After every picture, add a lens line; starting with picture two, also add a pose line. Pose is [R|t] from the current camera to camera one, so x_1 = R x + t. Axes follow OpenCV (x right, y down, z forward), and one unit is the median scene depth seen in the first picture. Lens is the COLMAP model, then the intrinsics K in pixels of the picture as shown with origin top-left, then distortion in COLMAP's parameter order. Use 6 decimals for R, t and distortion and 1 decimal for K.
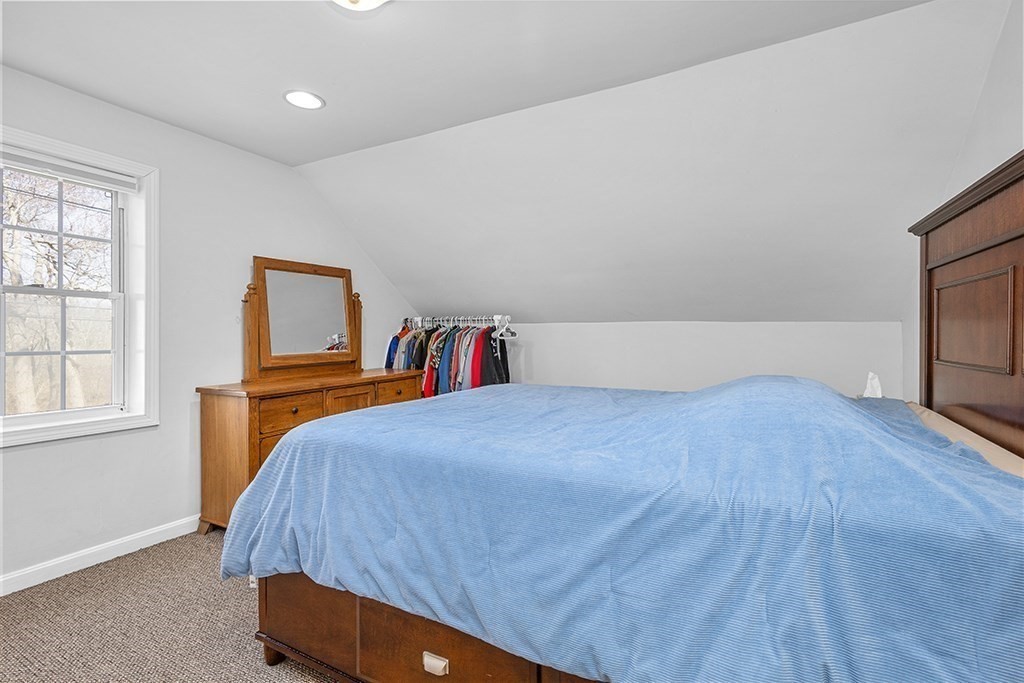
lens RADIAL K [[473.4, 0, 513.4], [0, 473.4, 329.9], [0, 0, 1]] dist [0.002631, 0.000191]
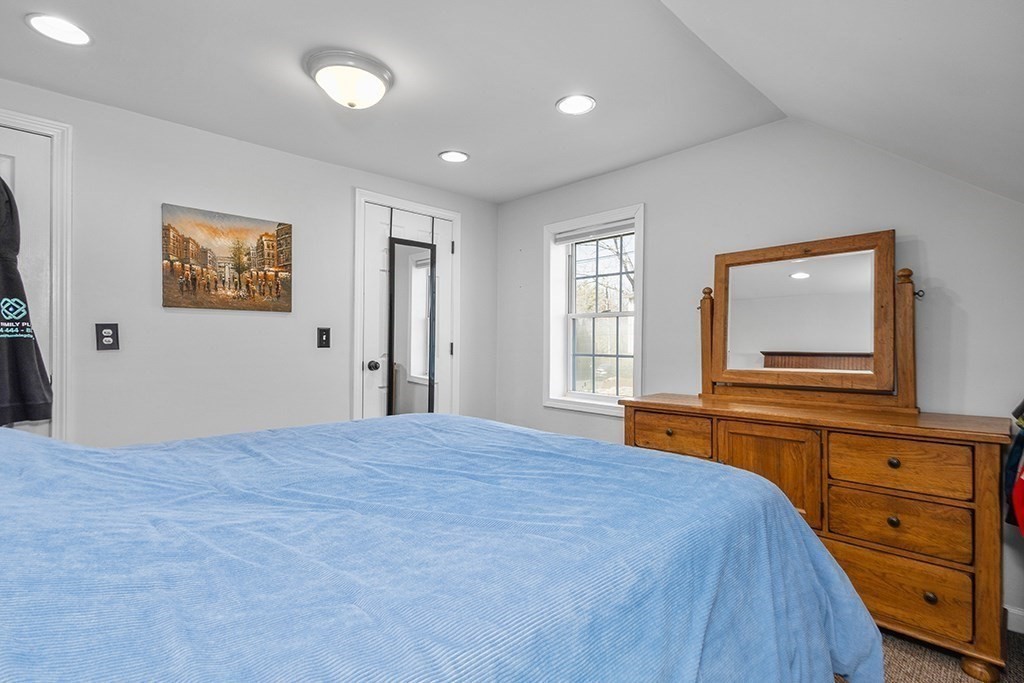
lens RADIAL K [[477.6, 0, 512.0], [0, 477.6, 341.5], [0, 0, 1]] dist [0.001486, -0.000134]
pose [[-0.300590, -0.003362, -0.953748, 0.419582], [0.004189, 0.999979, -0.004845, 0.007869], [0.953744, -0.005452, -0.300569, 0.916551]]
